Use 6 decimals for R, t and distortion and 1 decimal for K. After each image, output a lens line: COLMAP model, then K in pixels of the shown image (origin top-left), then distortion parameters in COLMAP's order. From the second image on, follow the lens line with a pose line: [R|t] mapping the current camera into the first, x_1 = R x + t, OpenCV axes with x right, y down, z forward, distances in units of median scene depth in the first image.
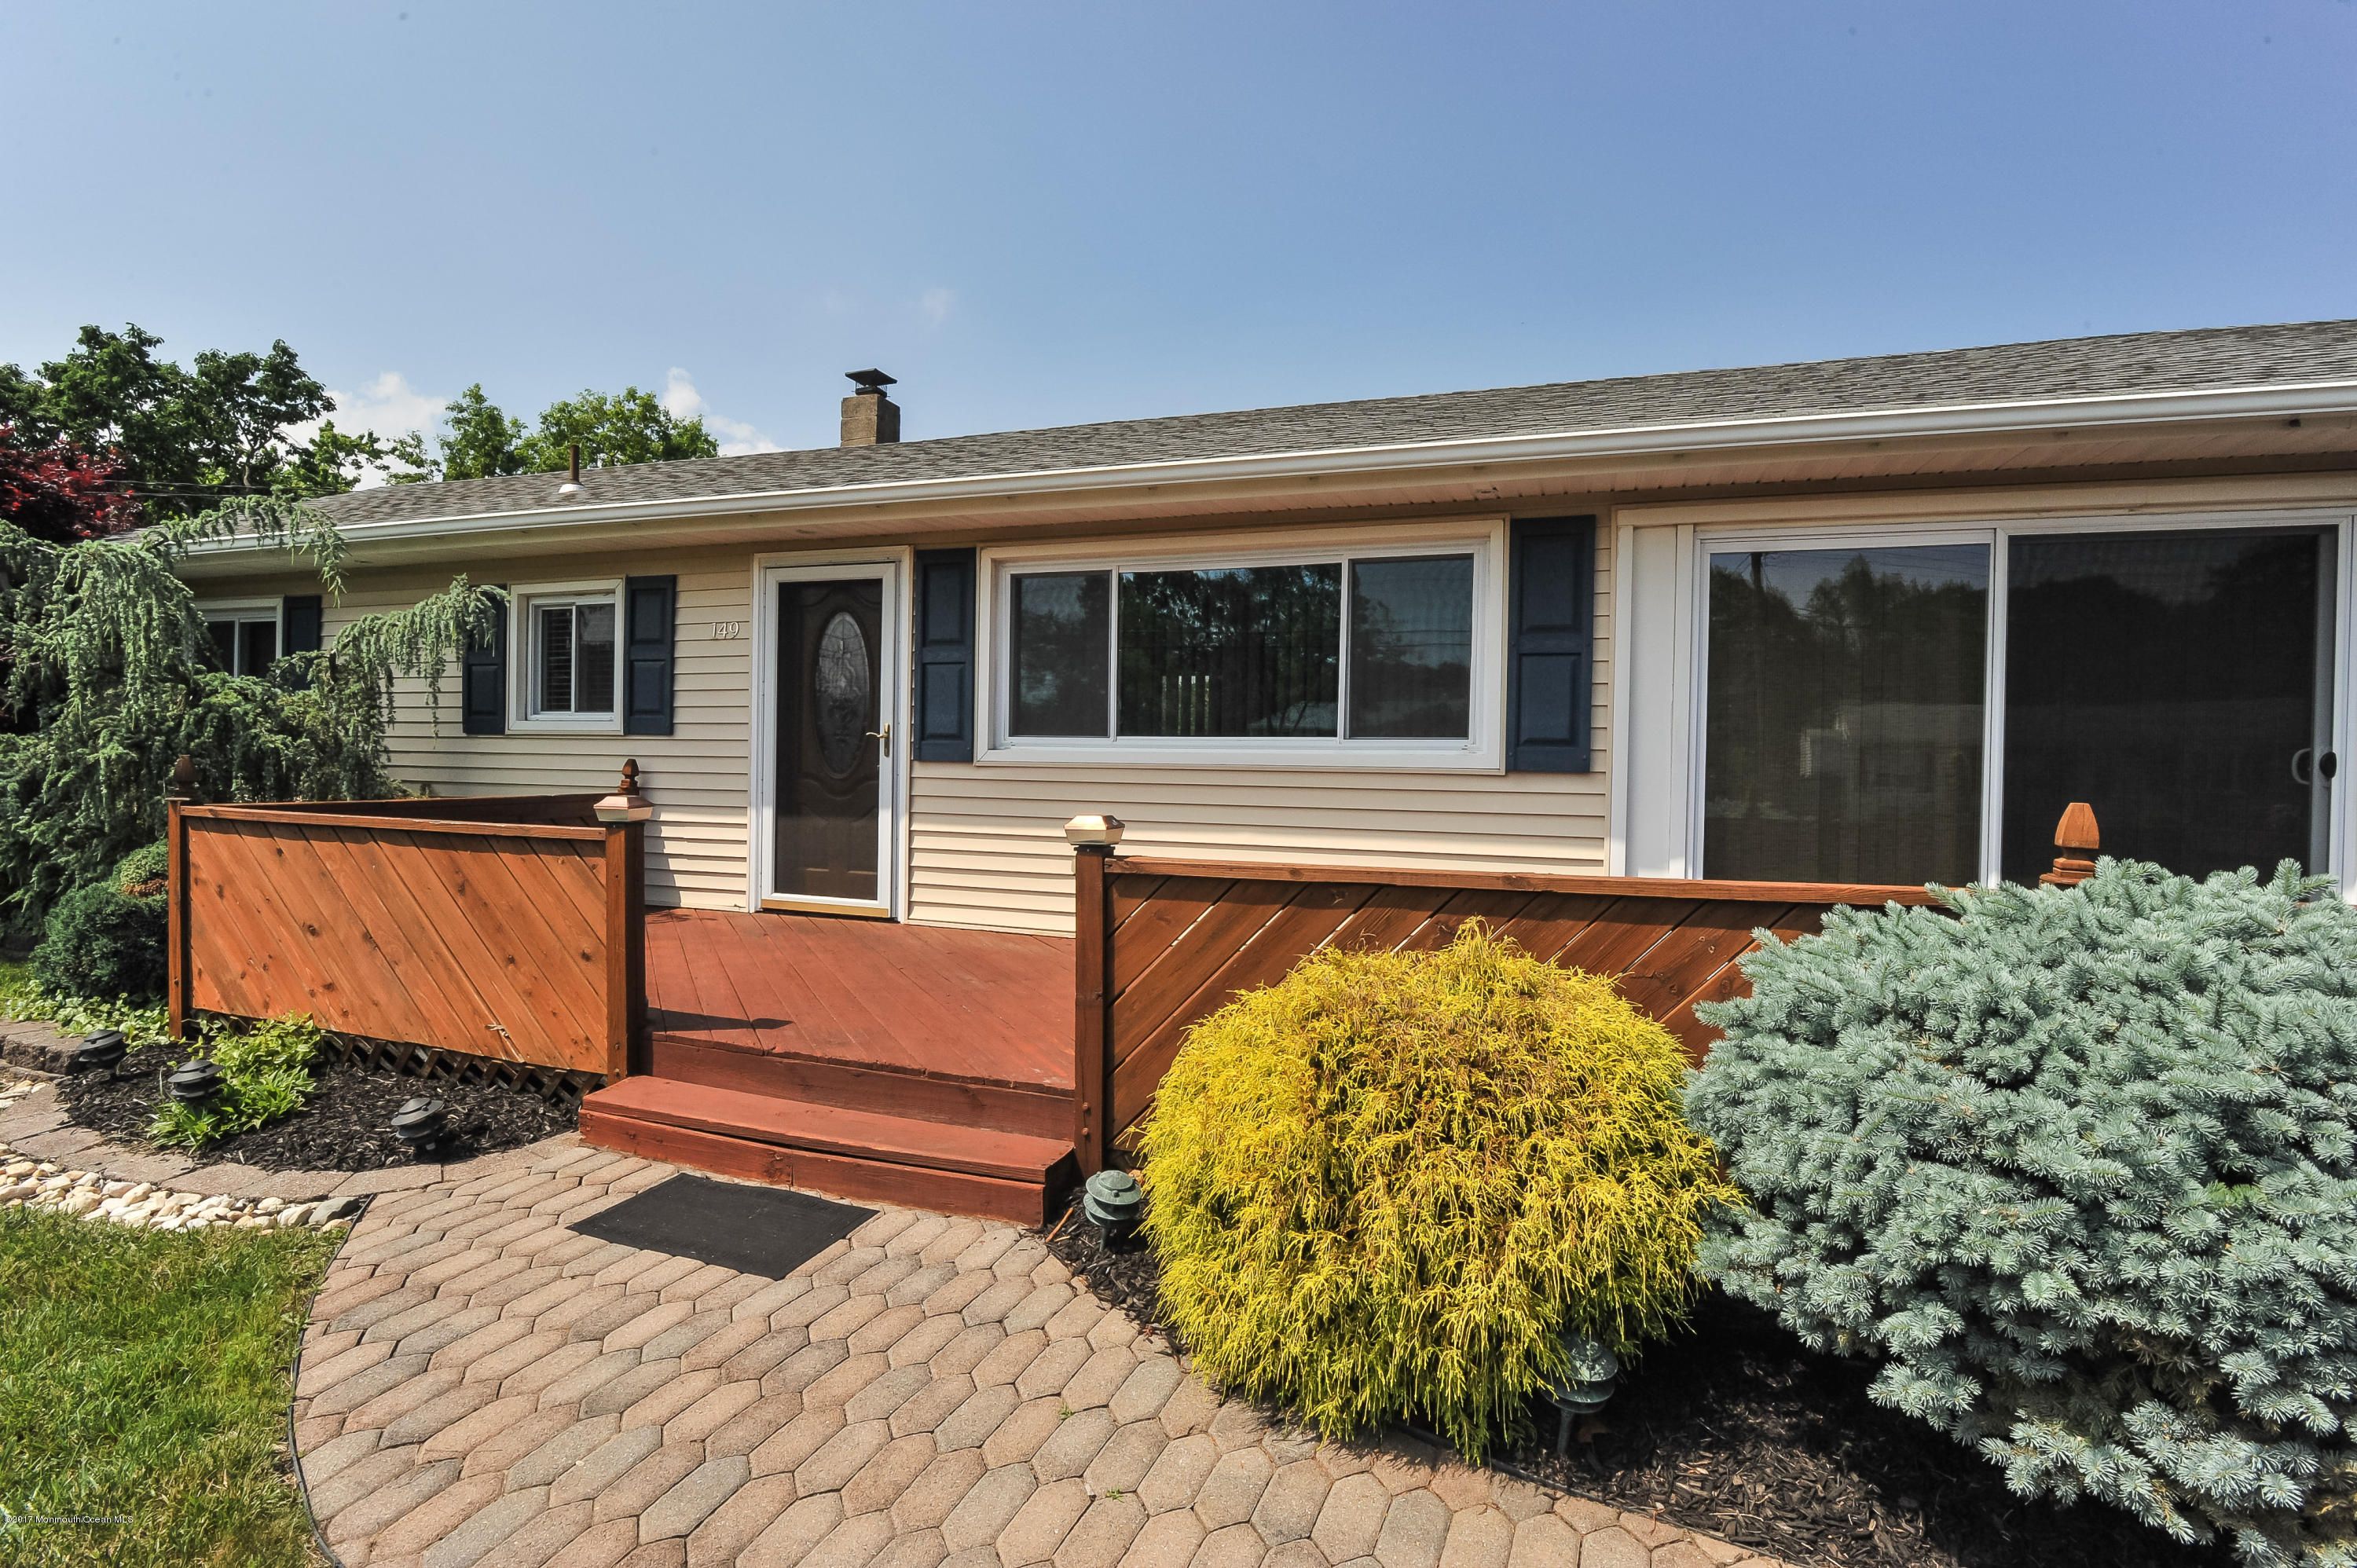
lens RADIAL K [[1130.6, 0, 1178.5], [0, 1130.6, 784.0], [0, 0, 1]] dist [-0.018368, -0.001453]
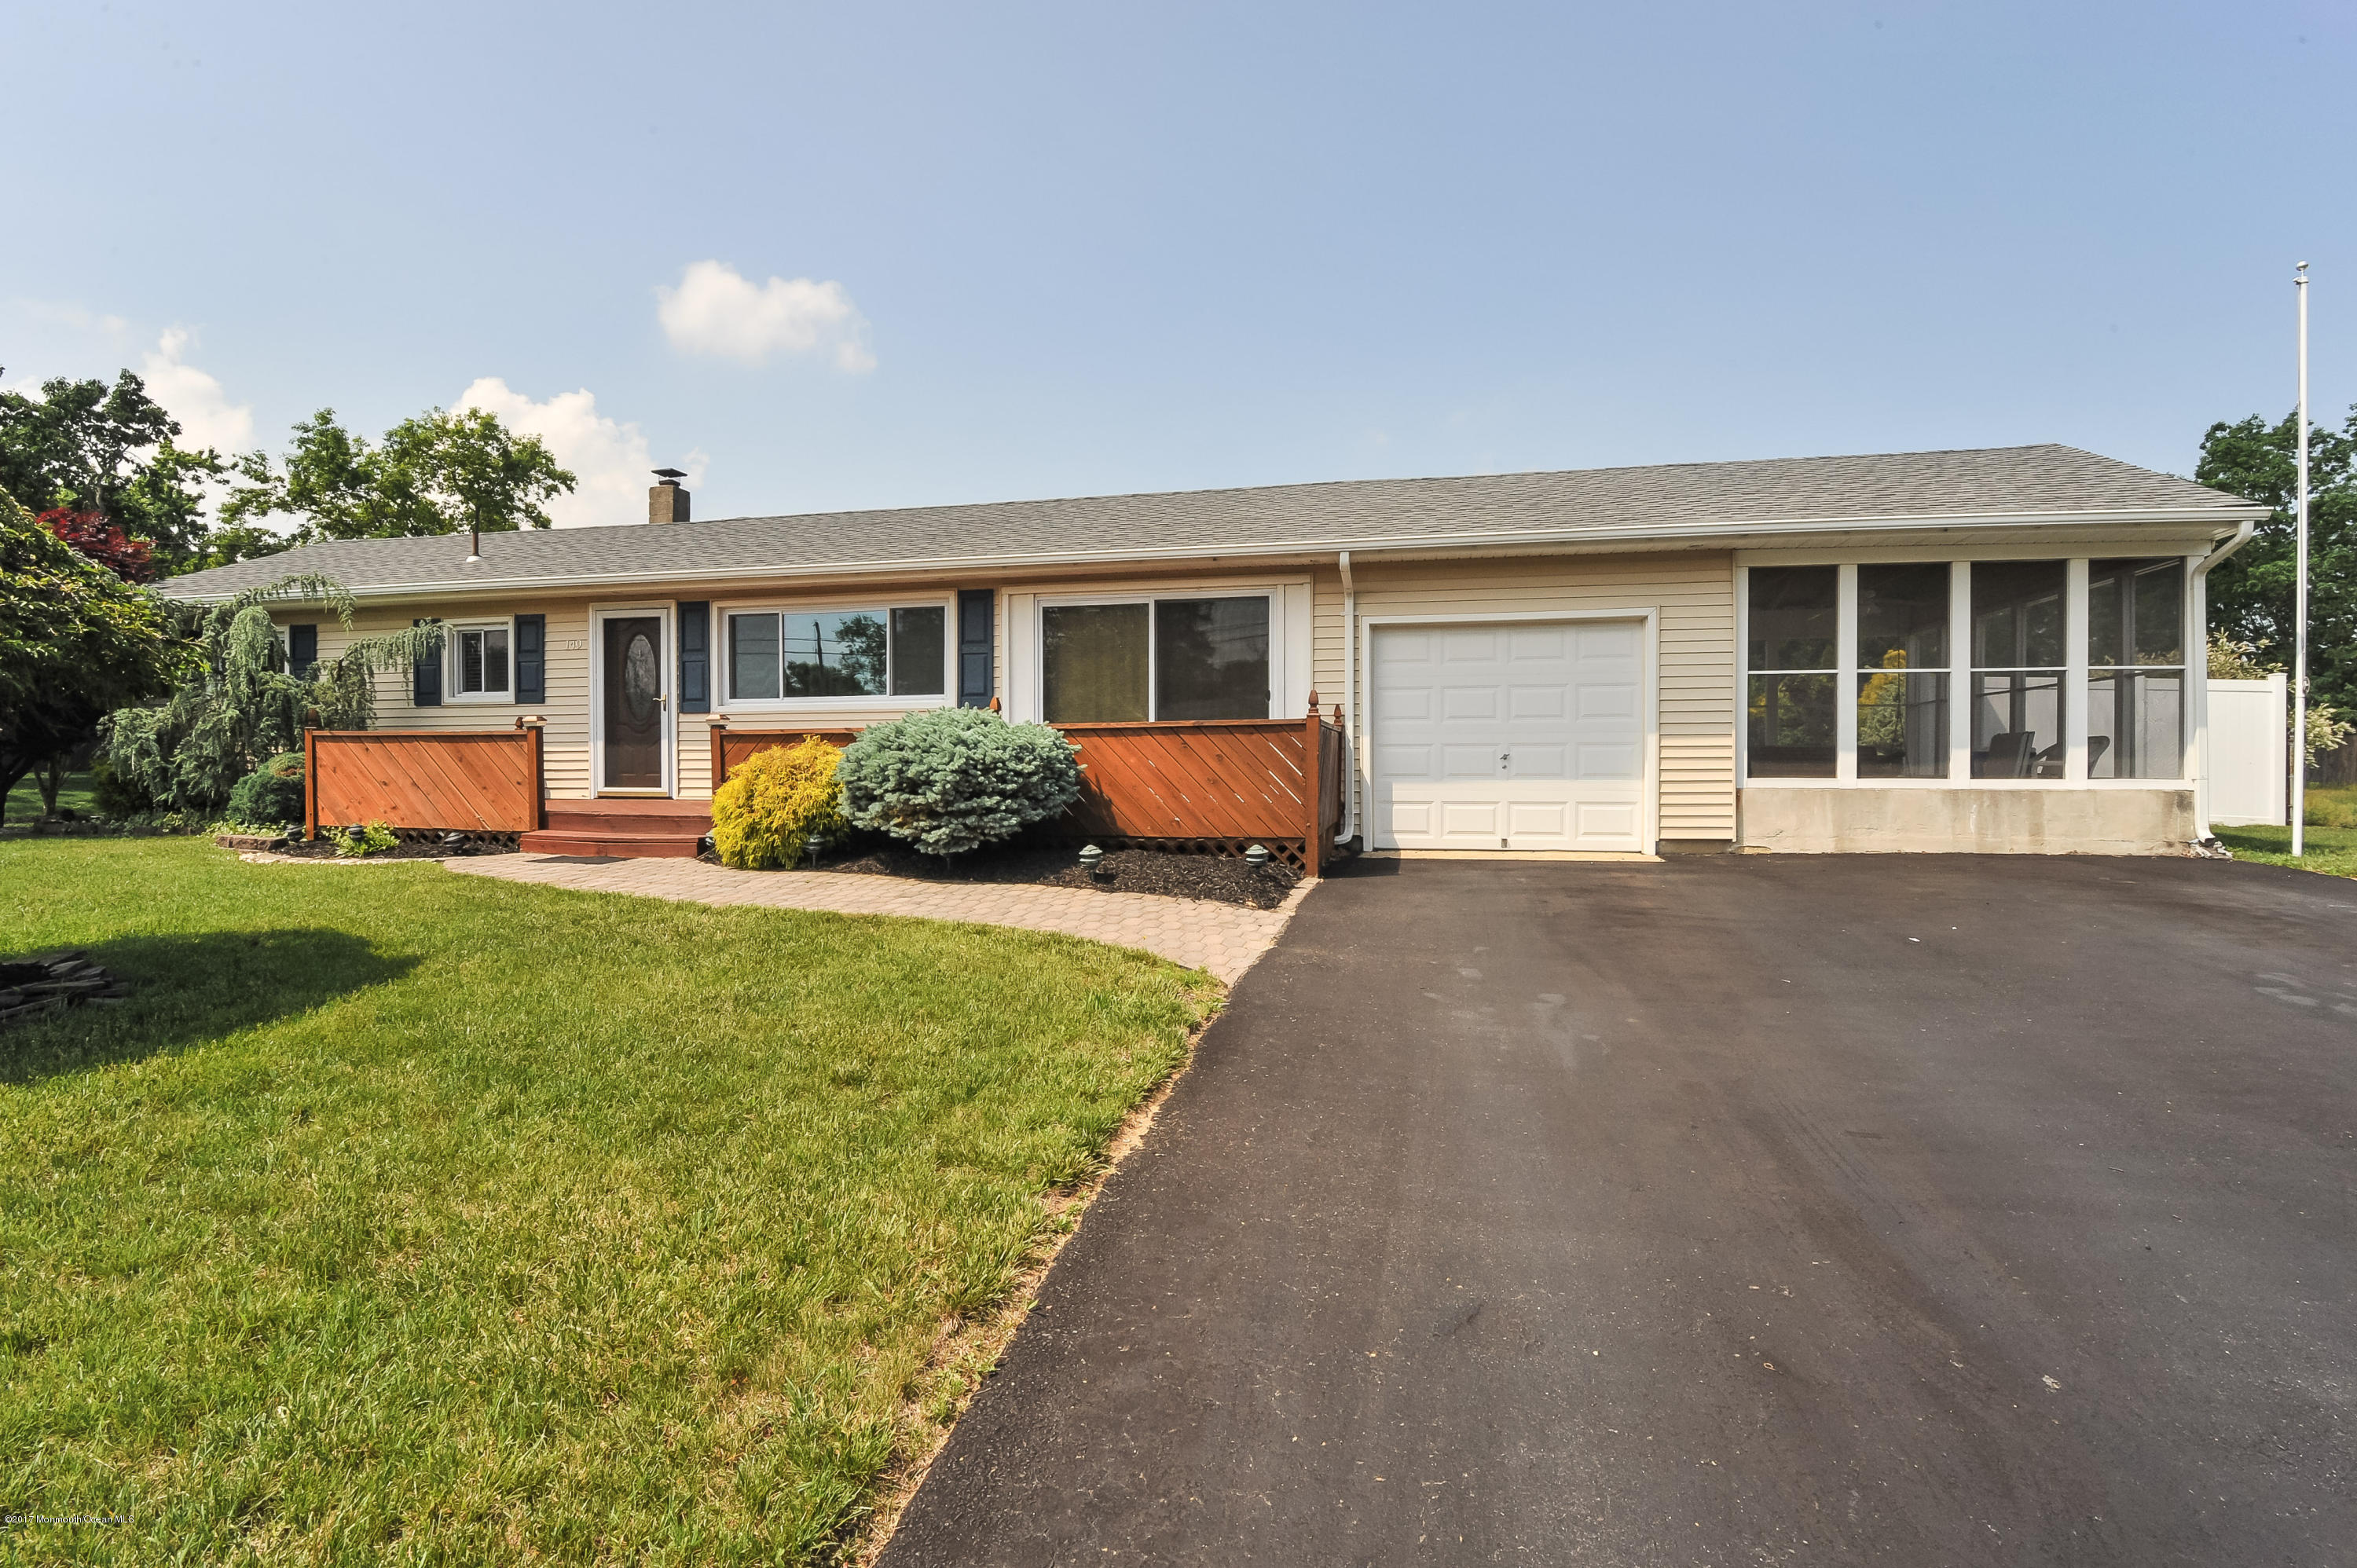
lens RADIAL K [[1148.1, 0, 1176.8], [0, 1148.1, 783.5], [0, 0, 1]] dist [-0.018491, -0.000556]
pose [[0.994146, -0.021862, 0.105807, 0.370003], [0.021826, 0.999761, 0.001498, 0.107121], [-0.105815, 0.000820, 0.994386, -0.947104]]
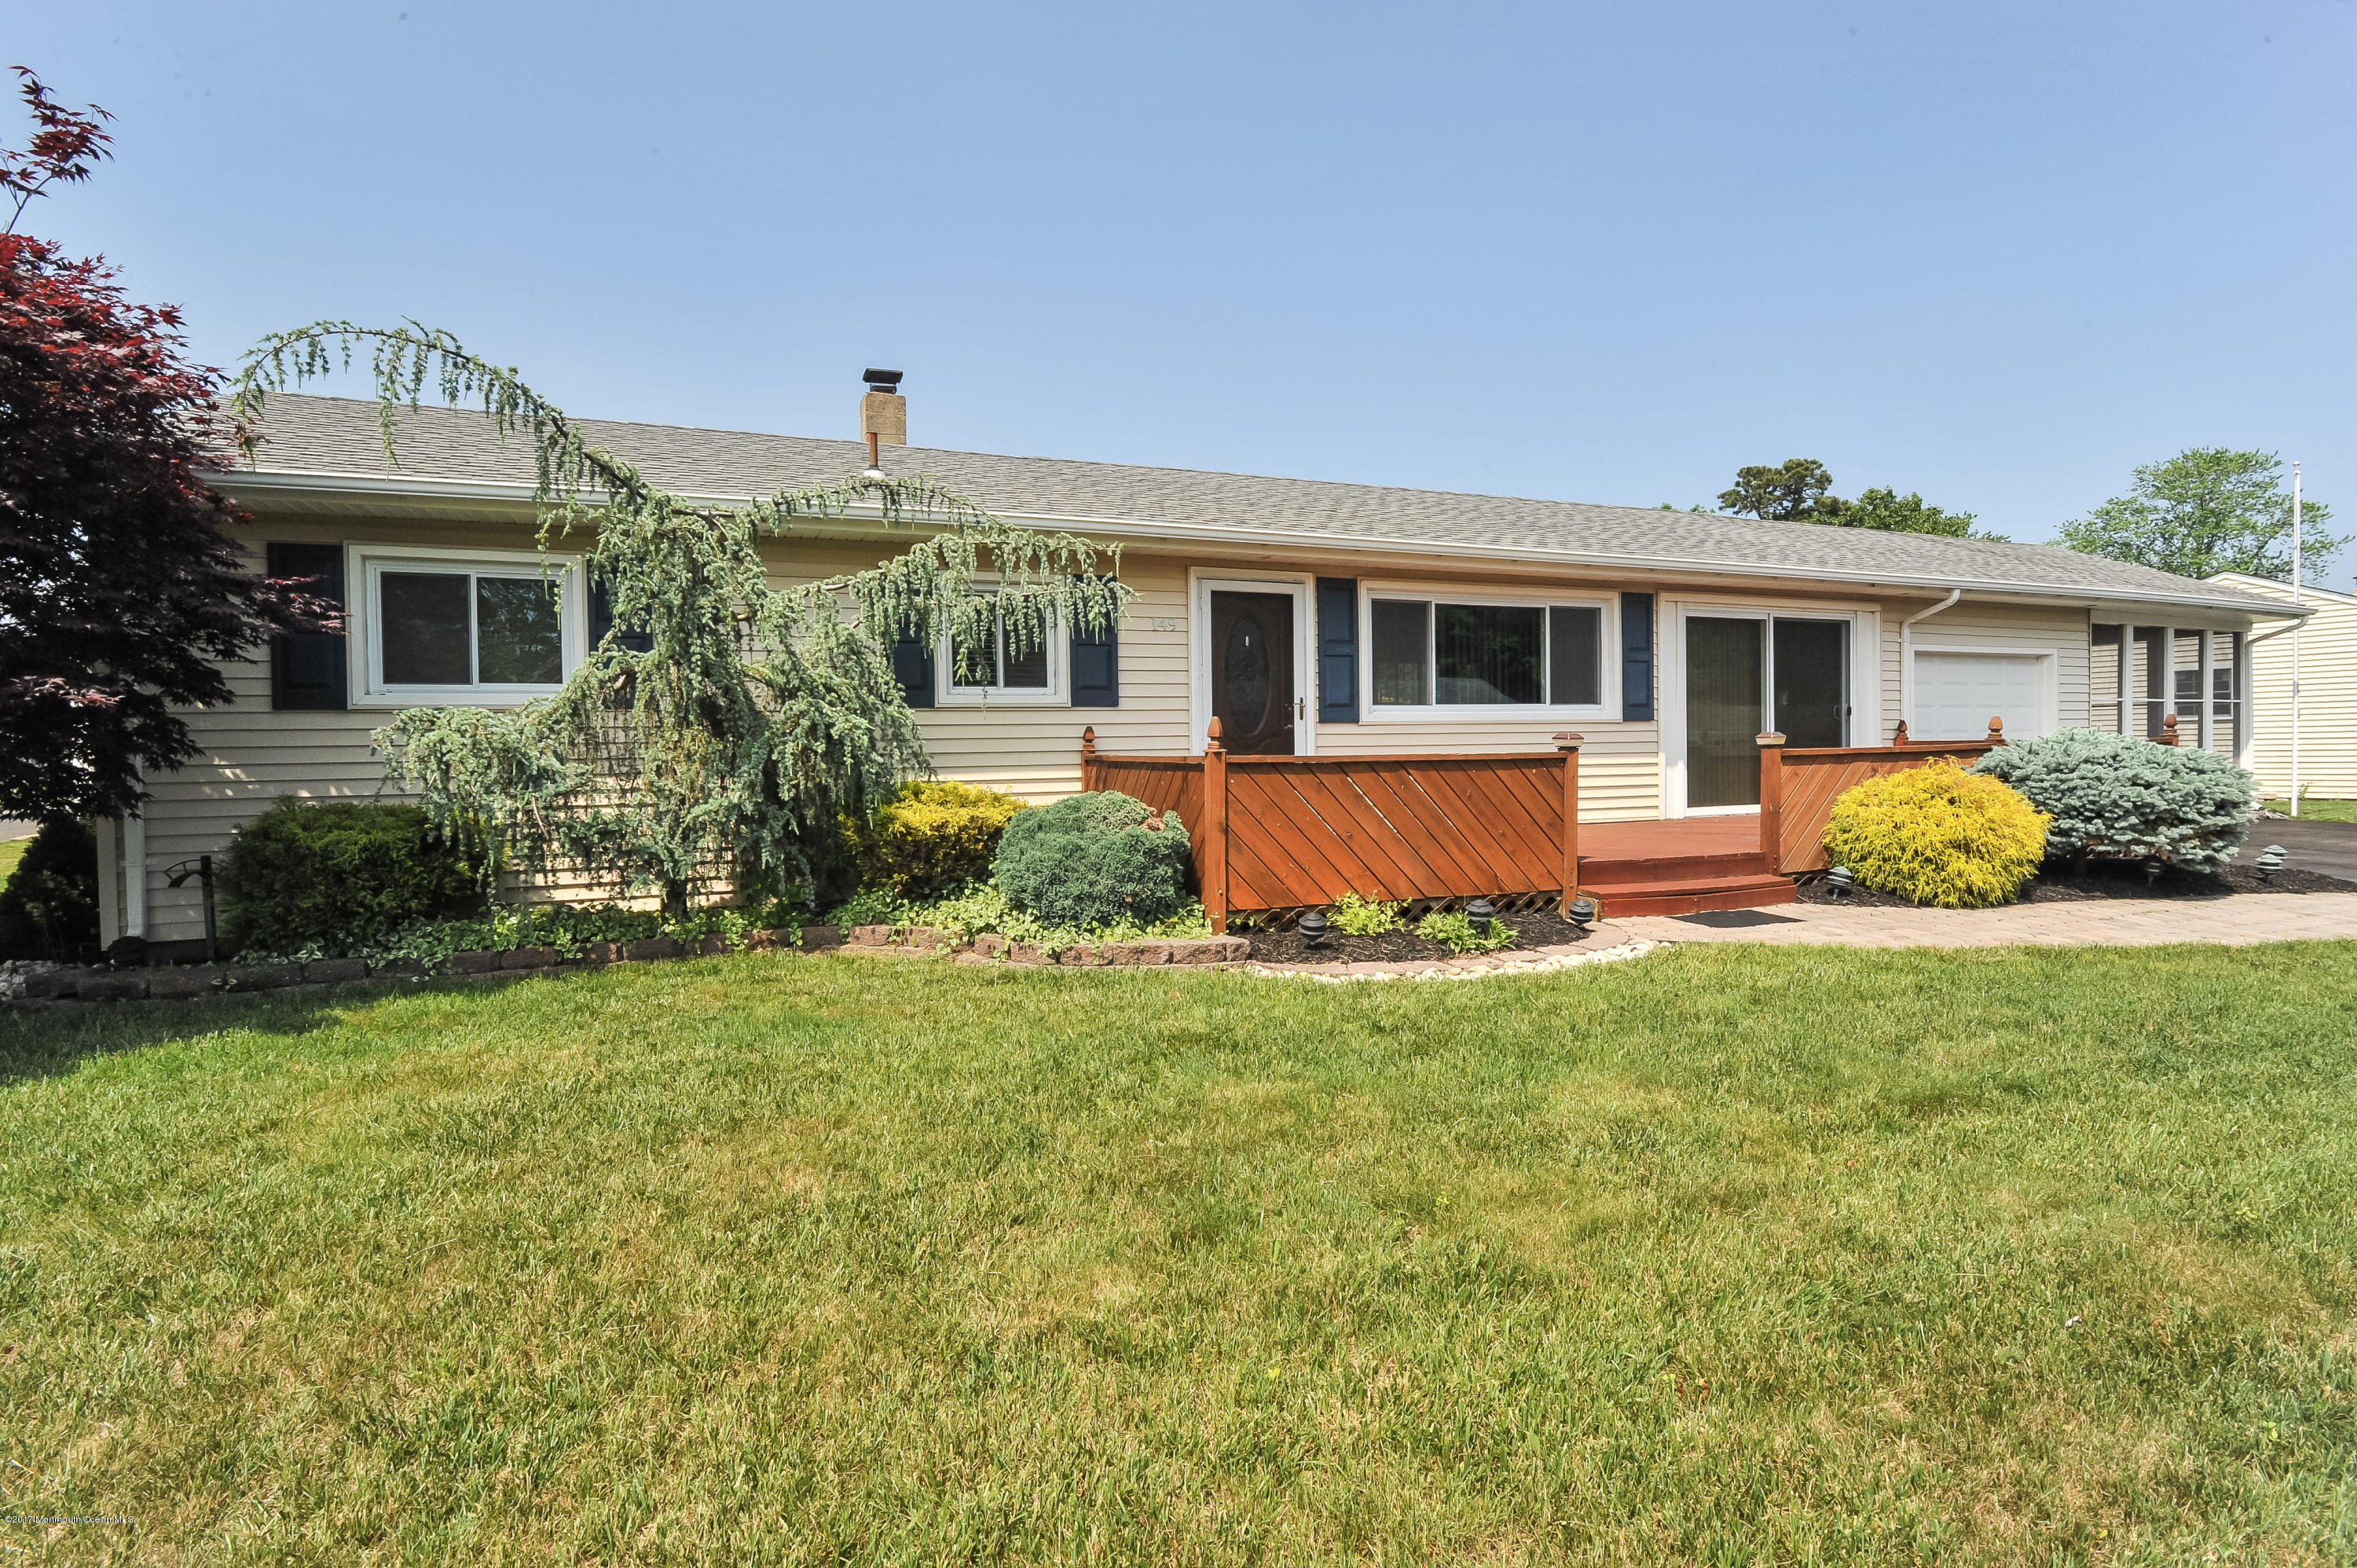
lens RADIAL K [[1130.6, 0, 1178.5], [0, 1130.6, 784.0], [0, 0, 1]] dist [-0.018368, -0.001453]
pose [[0.752389, -0.049776, 0.656836, -1.257999], [0.040464, 0.998750, 0.029336, 0.007812], [-0.657475, 0.004506, 0.753463, 0.023171]]
